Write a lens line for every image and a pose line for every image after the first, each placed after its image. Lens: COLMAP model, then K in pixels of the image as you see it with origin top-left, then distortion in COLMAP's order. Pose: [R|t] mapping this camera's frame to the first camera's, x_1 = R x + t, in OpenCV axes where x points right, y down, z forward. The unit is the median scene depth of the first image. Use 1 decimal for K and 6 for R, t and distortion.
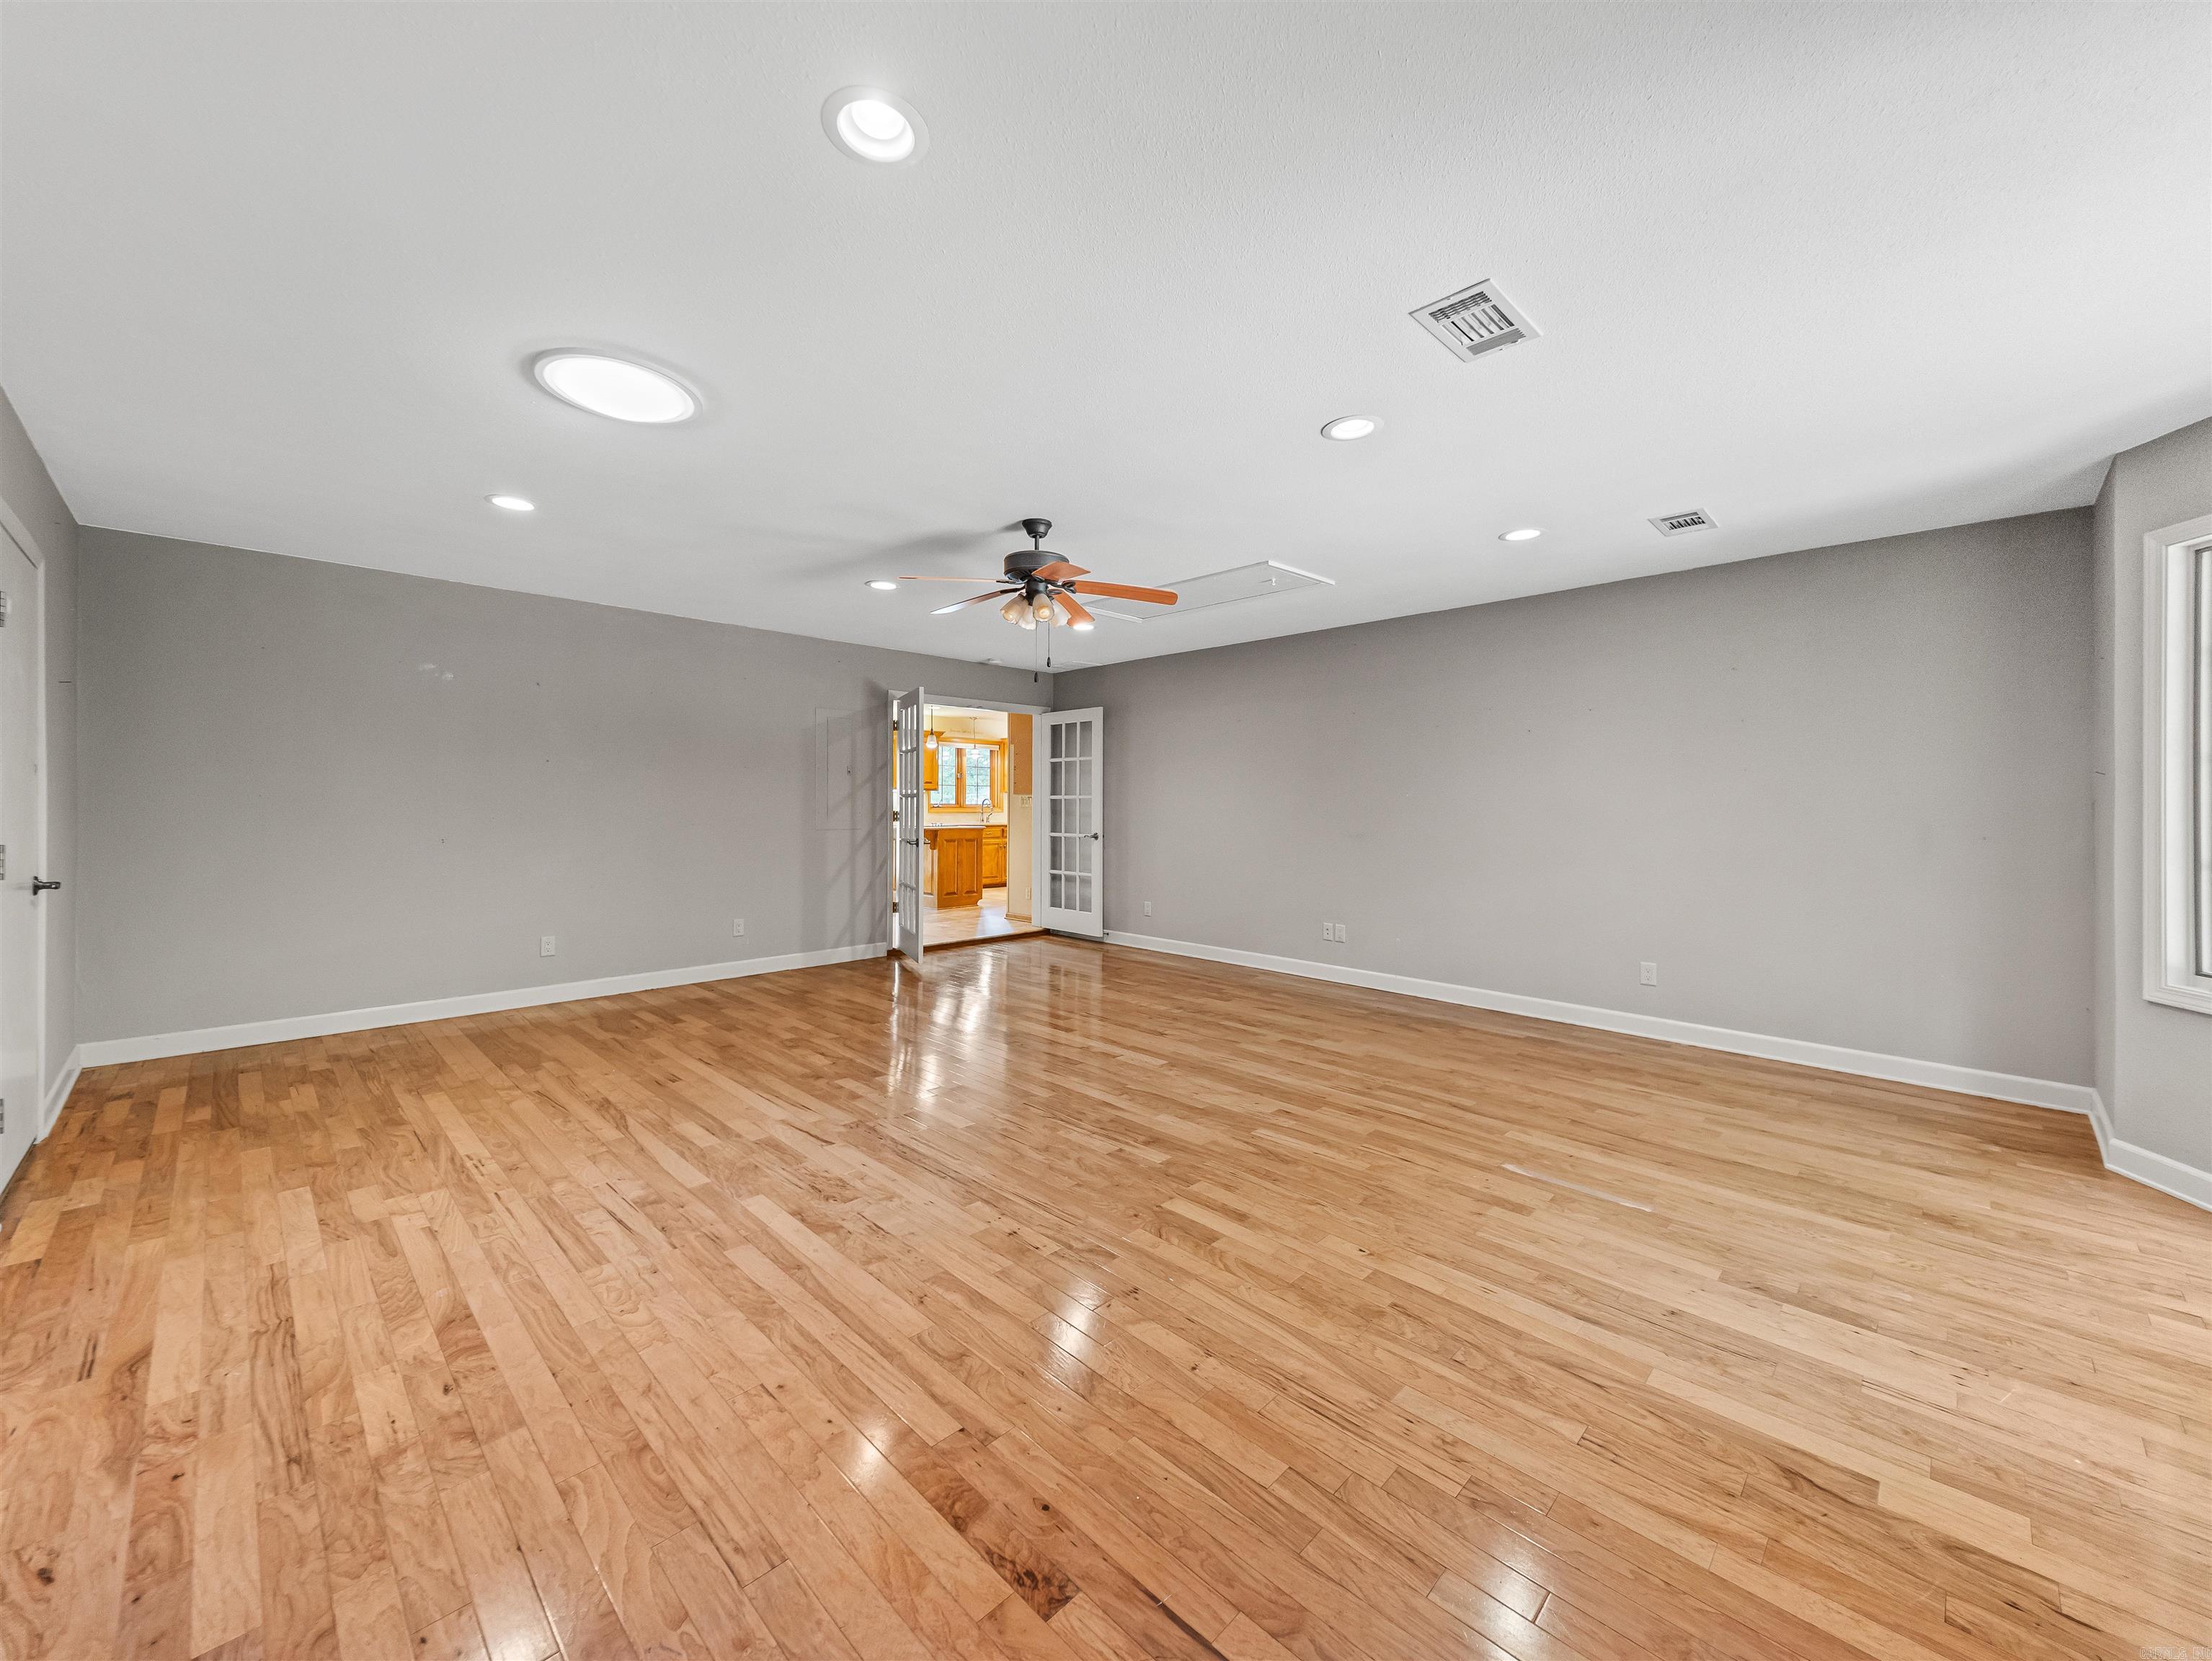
lens RADIAL K [[860.9, 0, 1106.0], [0, 860.9, 830.5], [0, 0, 1]] dist [0.034412, -0.012228]
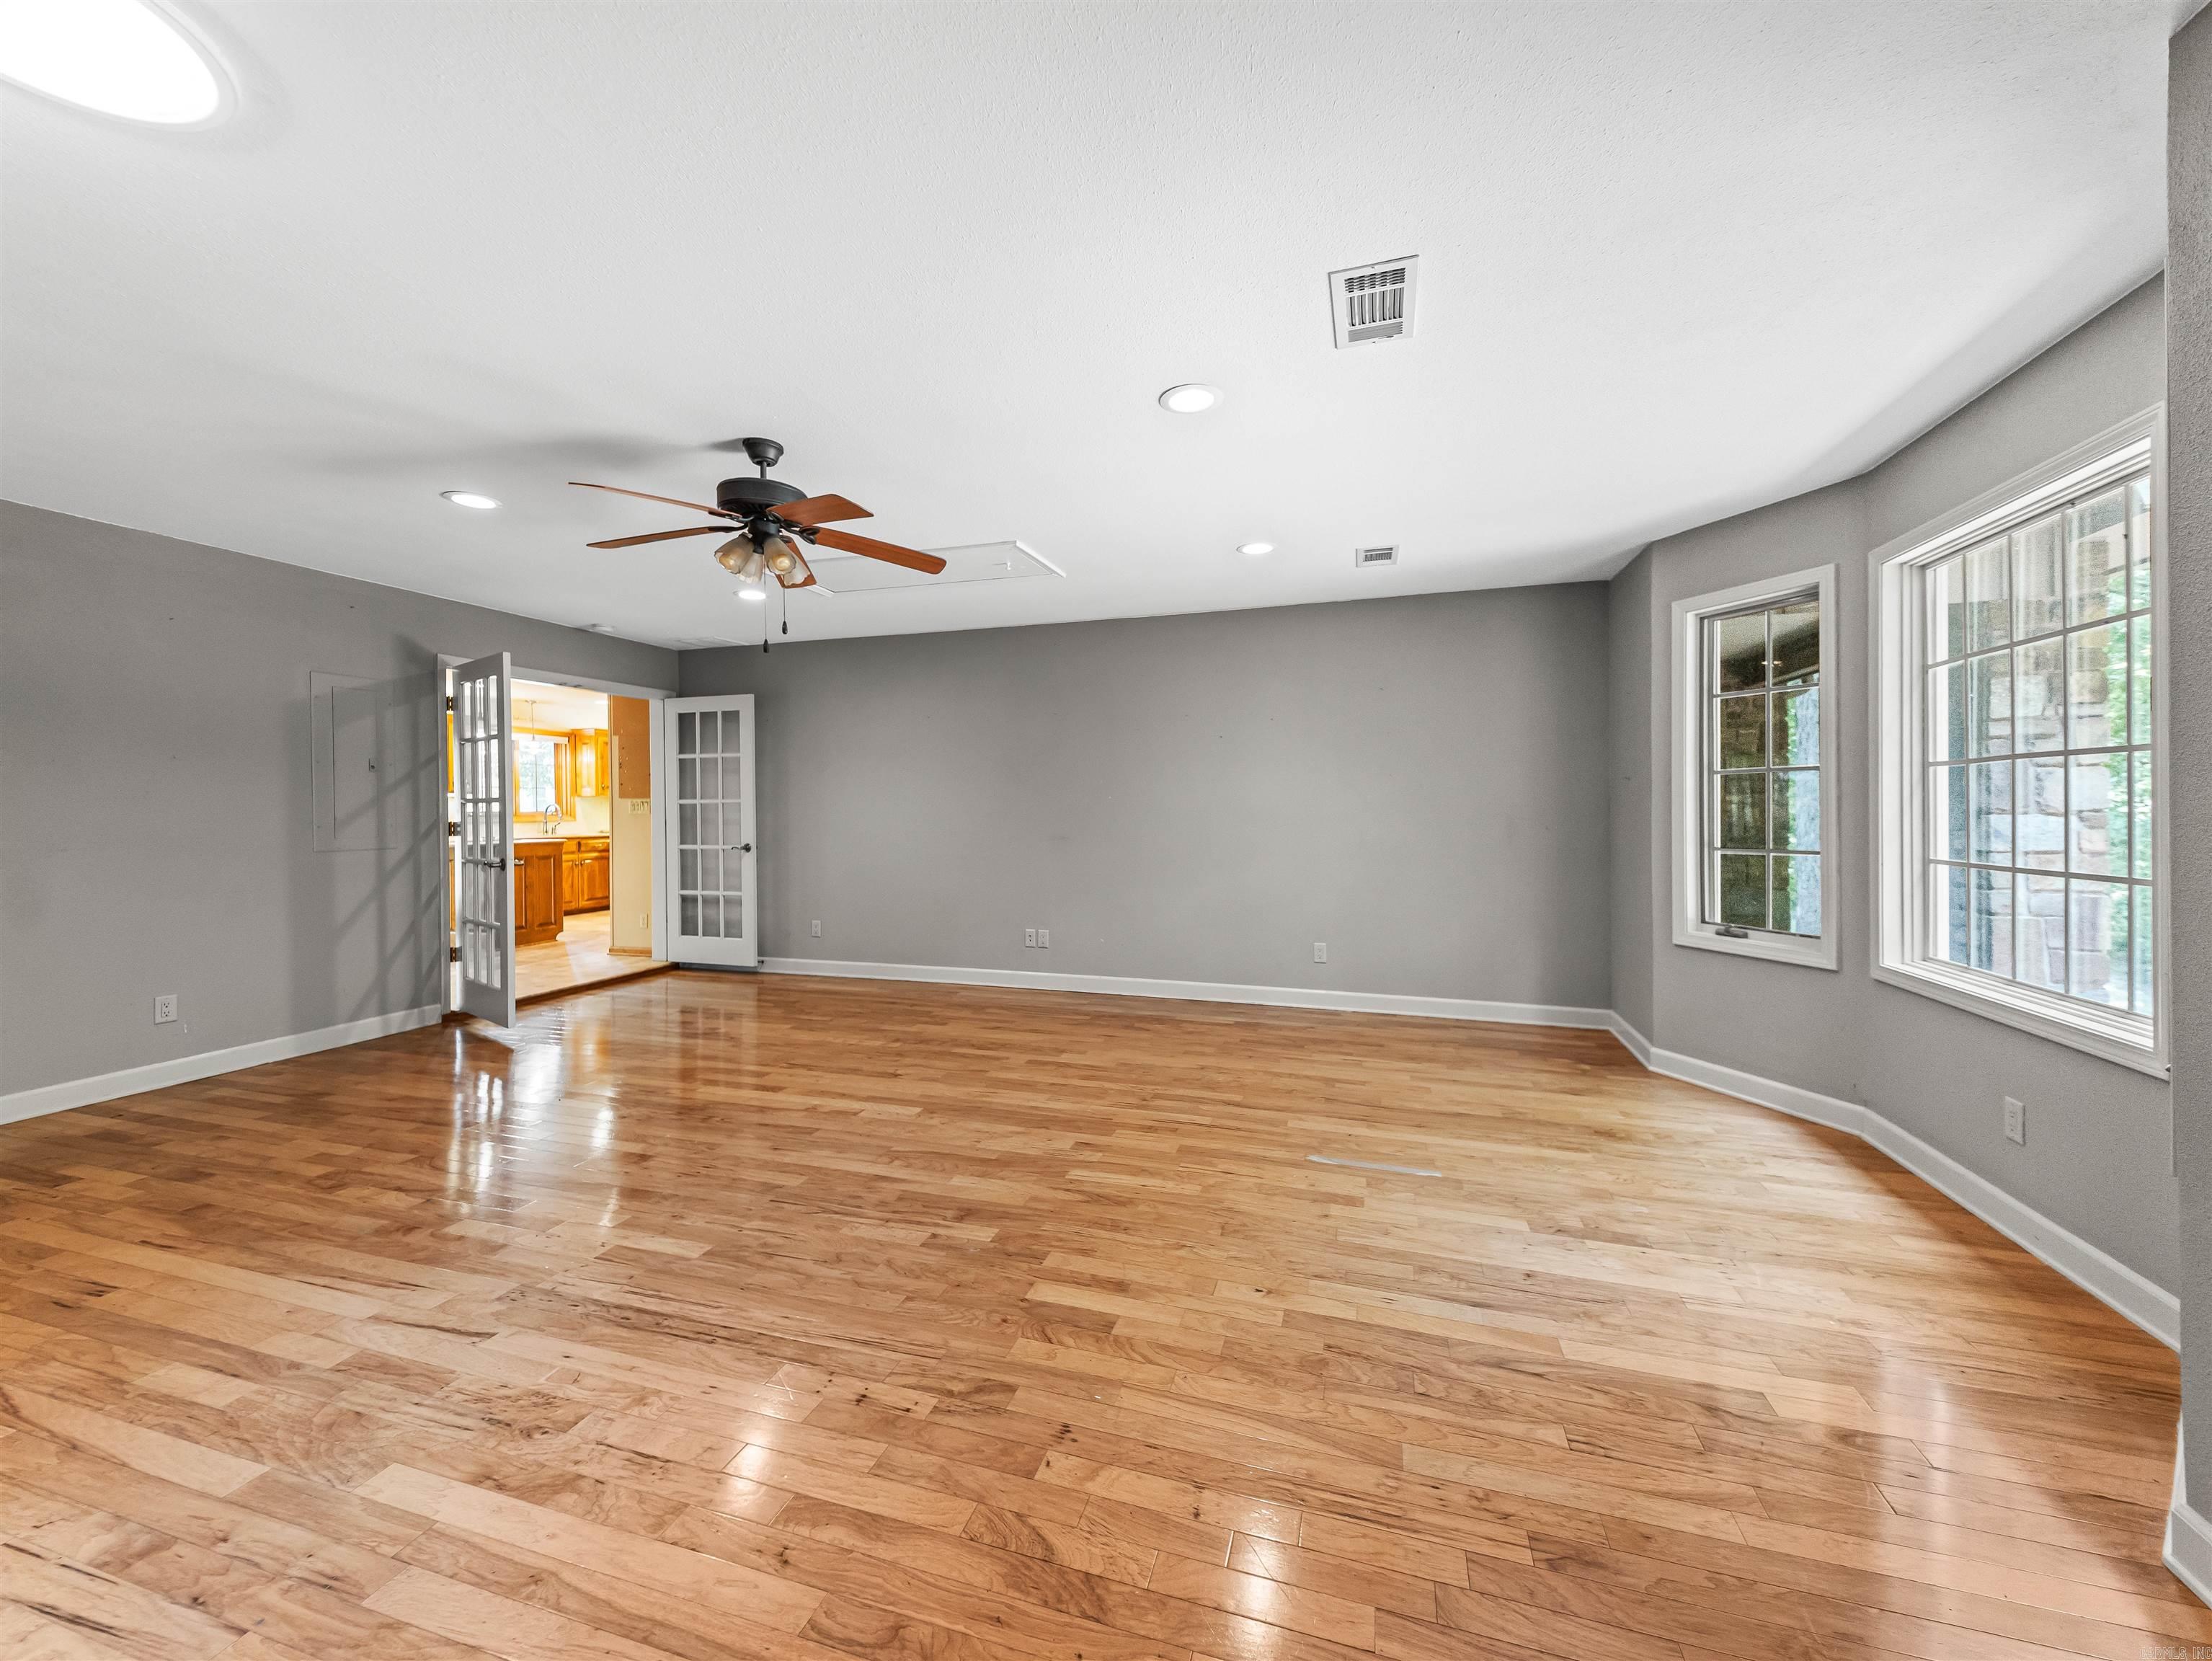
lens RADIAL K [[854.0, 0, 1106.0], [0, 854.0, 830.5], [0, 0, 1]] dist [0.031800, -0.011146]
pose [[0.884972, -0.023614, 0.465045, -0.181339], [0.024968, 0.999683, 0.003248, -0.007152], [-0.464974, 0.008737, 0.885281, 0.183434]]
